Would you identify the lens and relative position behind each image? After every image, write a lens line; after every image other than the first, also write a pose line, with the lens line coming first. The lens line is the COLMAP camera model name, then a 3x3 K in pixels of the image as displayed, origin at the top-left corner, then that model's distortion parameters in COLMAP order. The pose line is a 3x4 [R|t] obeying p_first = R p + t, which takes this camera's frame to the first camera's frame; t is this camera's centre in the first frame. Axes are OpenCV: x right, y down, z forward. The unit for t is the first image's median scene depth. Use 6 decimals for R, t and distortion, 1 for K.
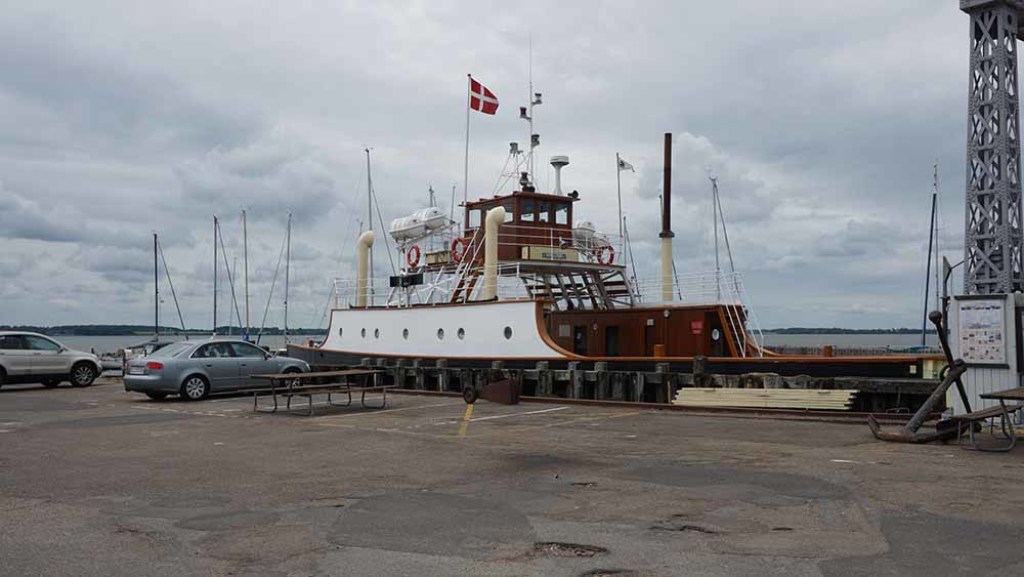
lens RADIAL K [[936.6, 0, 512.0], [0, 936.6, 288.5], [0, 0, 1]] dist [0.058343, -0.007807]
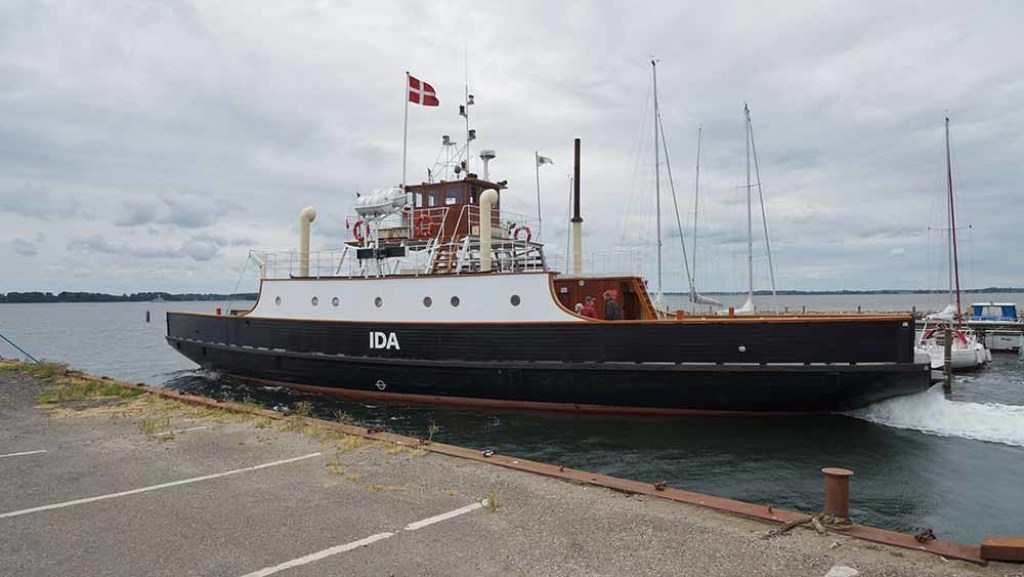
lens RADIAL K [[687.6, 0, 512.0], [0, 687.6, 288.5], [0, 0, 1]] dist [-0.000552, 0.000137]
pose [[0.913513, -0.003198, 0.406796, -0.279219], [-0.010994, 0.999410, 0.032545, 0.004647], [-0.406660, -0.034203, 0.912939, 0.193108]]
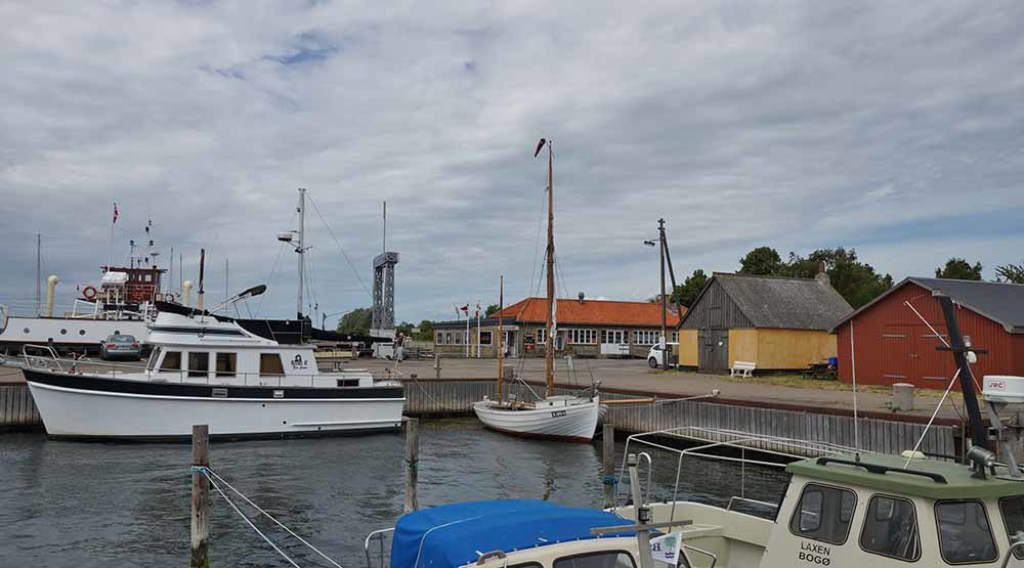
lens RADIAL K [[889.1, 0, 514.1], [0, 889.1, 287.6], [0, 0, 1]] dist [0.082333, -0.002795]
pose [[0.366603, 0.071912, 0.927594, -1.561721], [-0.062850, 0.996645, -0.052425, -0.002230], [-0.928252, -0.039081, 0.369893, -0.519367]]
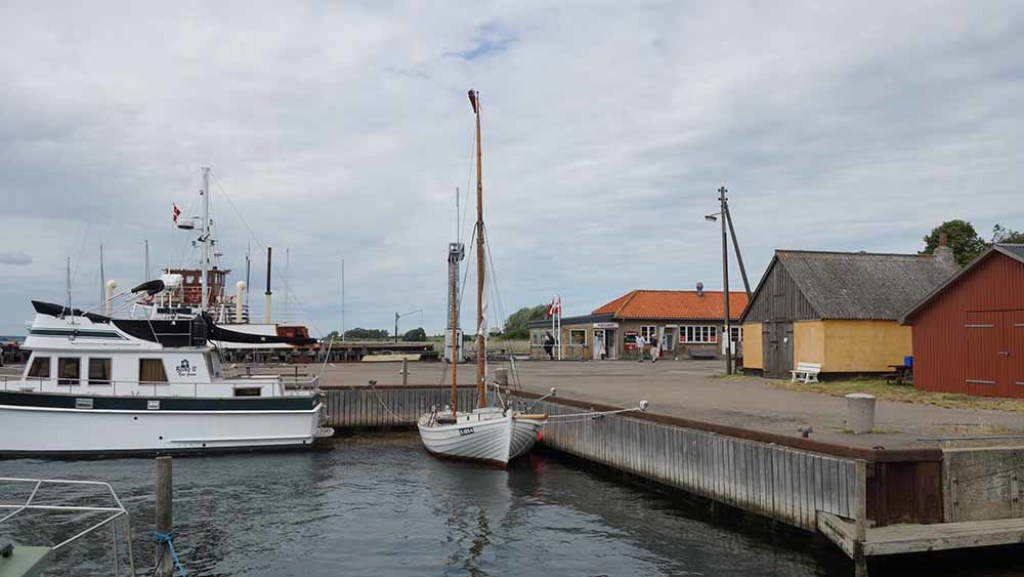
lens RADIAL K [[936.6, 0, 512.0], [0, 936.6, 288.5], [0, 0, 1]] dist [0.058343, -0.007807]
pose [[0.583266, 0.056375, 0.810323, -1.254554], [-0.046334, 0.998273, -0.036100, -0.015593], [-0.810959, -0.016489, 0.584871, -0.730125]]
